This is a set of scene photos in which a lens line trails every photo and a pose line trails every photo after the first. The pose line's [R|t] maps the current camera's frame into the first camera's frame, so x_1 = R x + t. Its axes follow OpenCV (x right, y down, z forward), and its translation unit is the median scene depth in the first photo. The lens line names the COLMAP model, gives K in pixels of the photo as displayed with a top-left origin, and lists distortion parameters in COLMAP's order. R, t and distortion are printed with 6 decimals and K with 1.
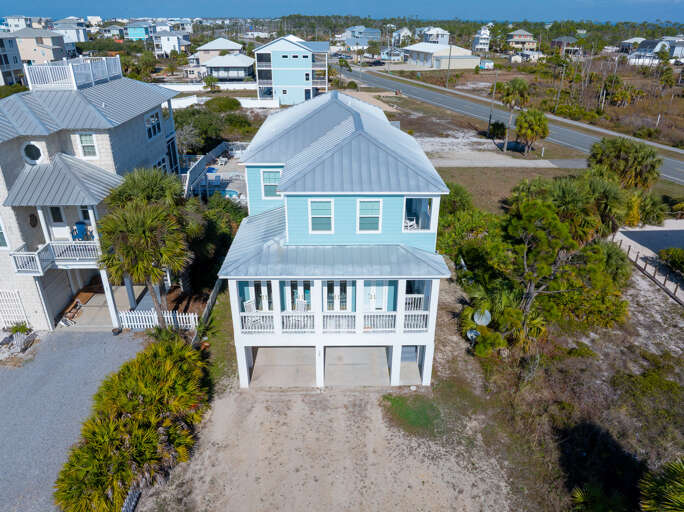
lens RADIAL K [[489.6, 0, 344.1], [0, 489.6, 253.5], [0, 0, 1]] dist [-0.056882, 0.034761]
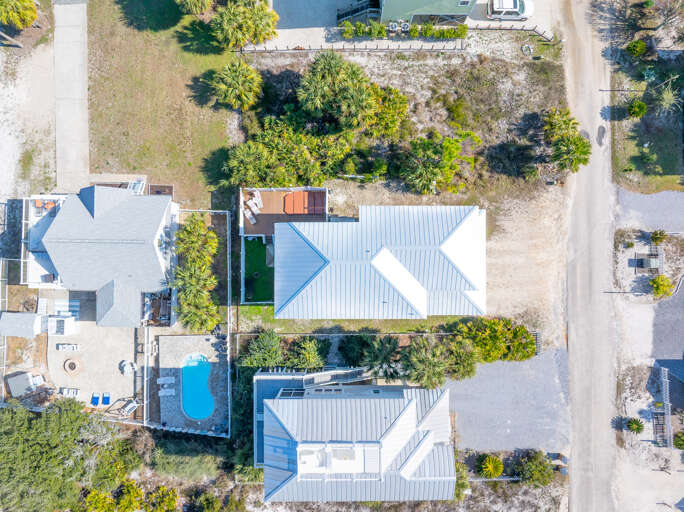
lens RADIAL K [[484.1, 0, 344.3], [0, 484.1, 256.5], [0, 0, 1]] dist [-0.038147, 0.000956]
pose [[0.017698, -0.999749, 0.013768, -0.008910], [0.428902, 0.020030, 0.903129, -0.491183], [-0.903178, -0.010078, 0.429148, 0.142439]]
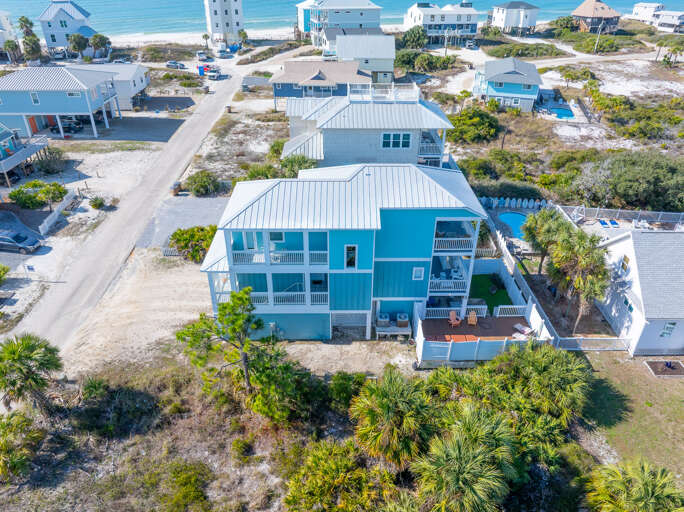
lens RADIAL K [[489.6, 0, 344.1], [0, 489.6, 253.5], [0, 0, 1]] dist [-0.056882, 0.034761]
pose [[-0.002906, 0.514110, -0.857719, 0.343480], [-0.443335, 0.768162, 0.461933, -0.208446], [0.896351, 0.381599, 0.225691, 0.232320]]
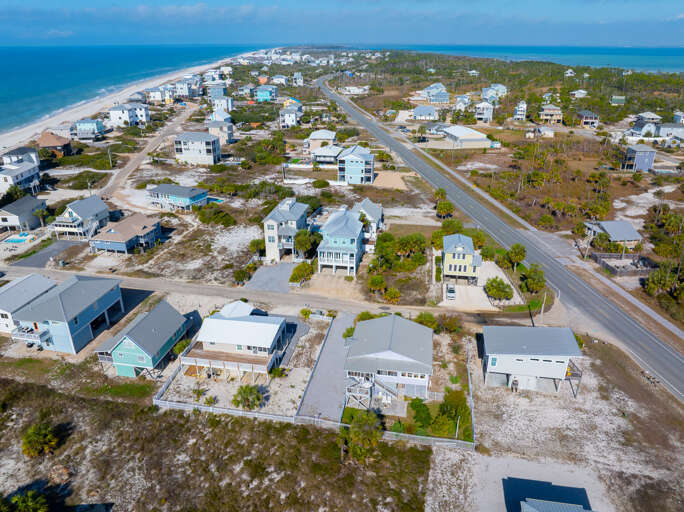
lens RADIAL K [[484.1, 0, 344.3], [0, 484.1, 256.5], [0, 0, 1]] dist [-0.038147, 0.000956]
pose [[0.981501, 0.070377, -0.178054, 0.239963], [-0.076657, 0.996646, -0.028633, 0.057429], [0.175441, 0.041752, 0.983604, -1.005602]]
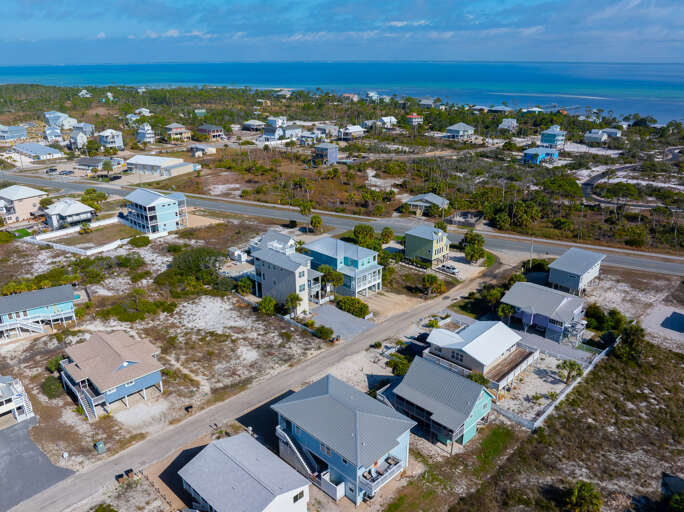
lens RADIAL K [[529.5, 0, 342.0], [0, 529.5, 256.0], [0, 0, 1]] dist [-0.040544, 0.000063]
pose [[0.712828, -0.253464, 0.653936, -0.932412], [0.314535, 0.948918, 0.024937, -0.086073], [-0.626852, 0.187910, 0.756139, -0.765222]]
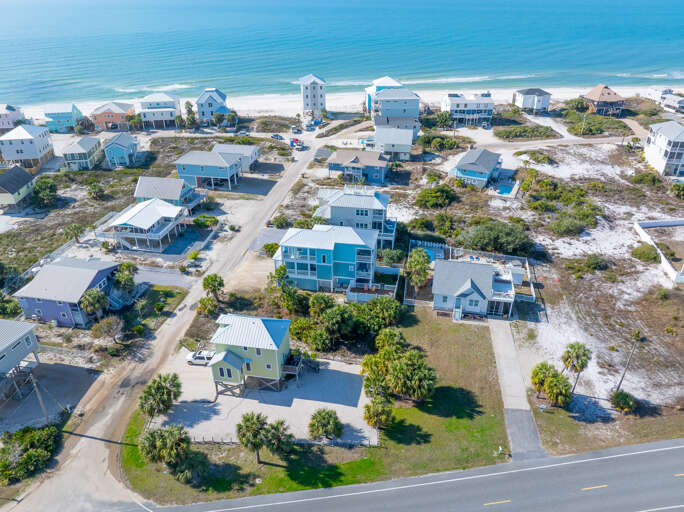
lens RADIAL K [[484.1, 0, 344.3], [0, 484.1, 256.5], [0, 0, 1]] dist [-0.038147, 0.000956]
pose [[-0.198844, 0.473934, -0.857815, 0.868490], [-0.427130, 0.745879, 0.511101, -0.565853], [0.882055, 0.468028, 0.054118, 0.298363]]
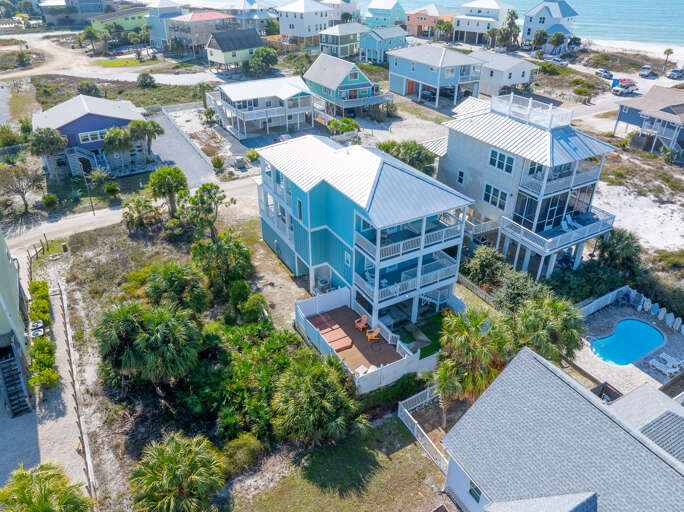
lens RADIAL K [[484.1, 0, 344.3], [0, 484.1, 256.5], [0, 0, 1]] dist [-0.038147, 0.000956]
pose [[-0.875711, 0.246565, -0.415134, 0.190340], [-0.218368, 0.564581, 0.795967, -0.359921], [0.430635, 0.787689, -0.440568, 0.546307]]
